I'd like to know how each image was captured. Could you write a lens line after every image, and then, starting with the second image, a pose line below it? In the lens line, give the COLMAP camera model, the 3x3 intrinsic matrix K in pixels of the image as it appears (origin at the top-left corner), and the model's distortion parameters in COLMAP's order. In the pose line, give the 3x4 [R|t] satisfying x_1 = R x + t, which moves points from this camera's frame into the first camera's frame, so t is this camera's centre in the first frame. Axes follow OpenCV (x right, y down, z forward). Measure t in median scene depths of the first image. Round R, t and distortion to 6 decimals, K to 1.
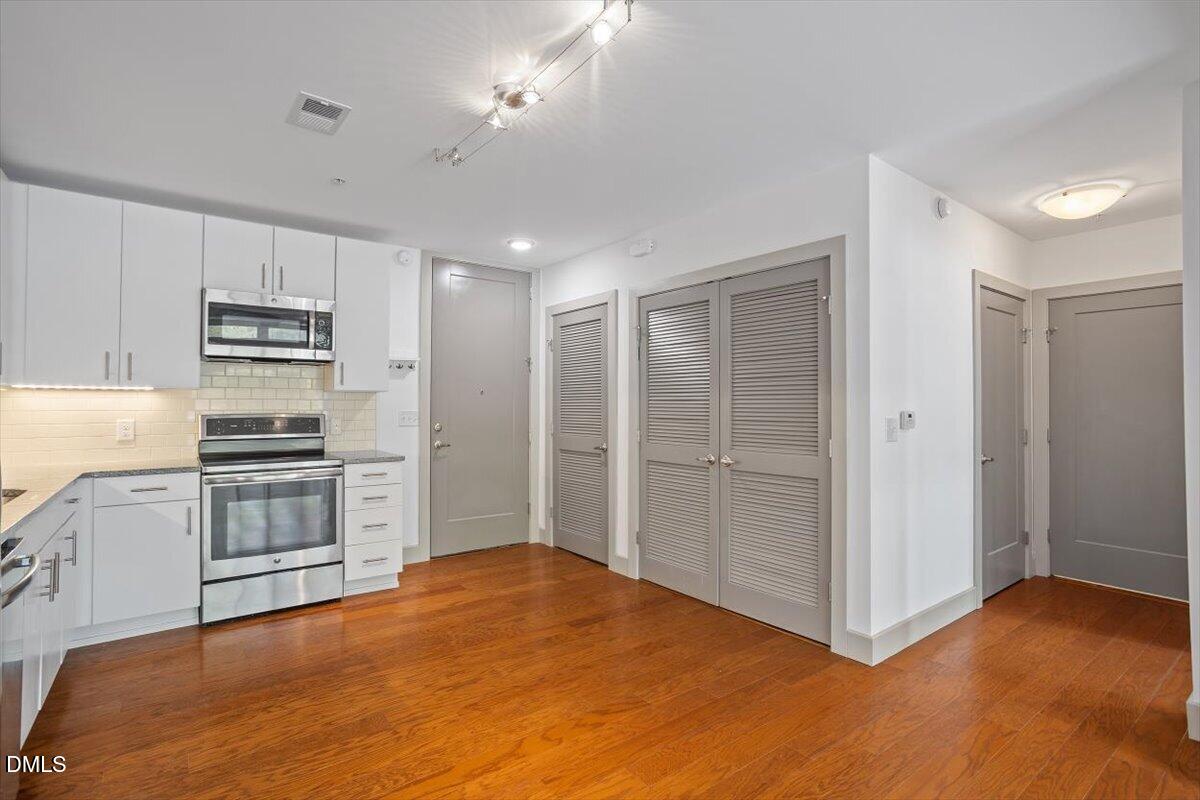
lens RADIAL K [[574.3, 0, 591.4], [0, 574.3, 399.0], [0, 0, 1]] dist [-0.030567, 0.019361]
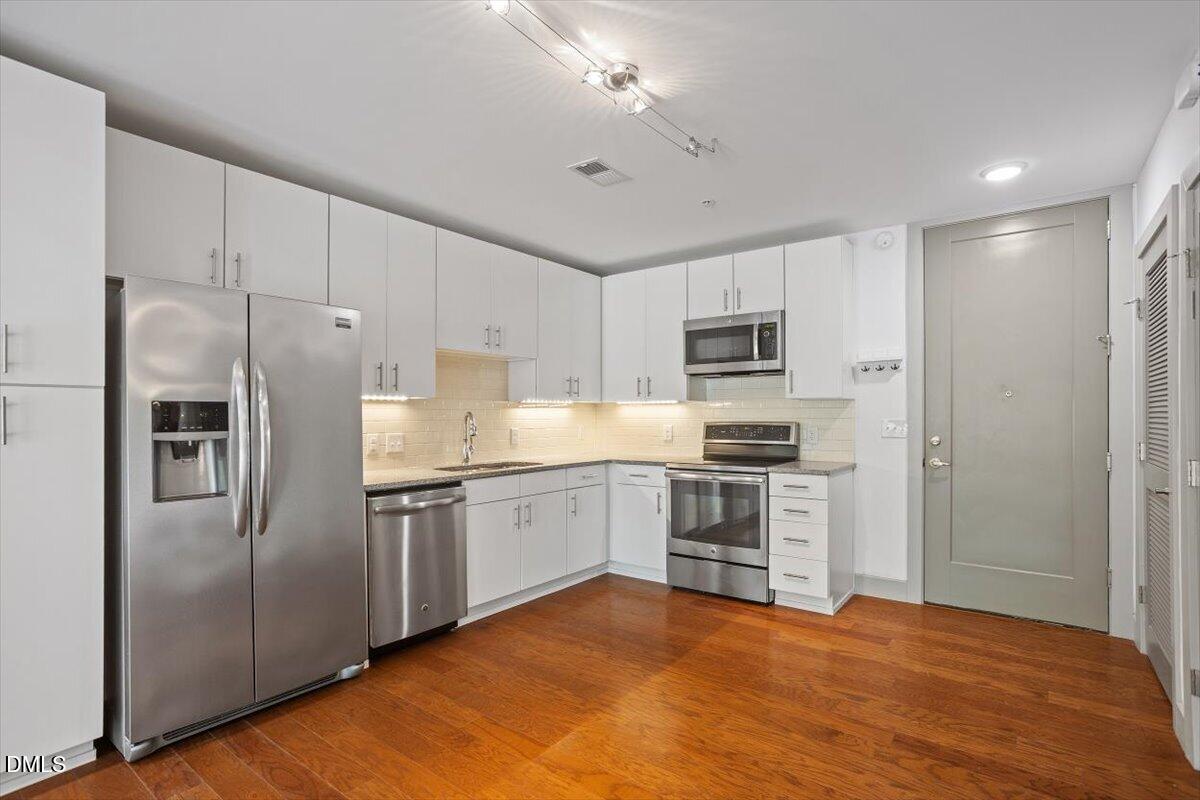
lens RADIAL K [[574.3, 0, 606.5], [0, 574.3, 418.6], [0, 0, 1]] dist [-0.030567, 0.019361]
pose [[0.288465, 0.004153, -0.957481, 0.445110], [0.016902, 0.999813, 0.009429, 0.004997], [0.957341, -0.018903, 0.288341, 0.429543]]
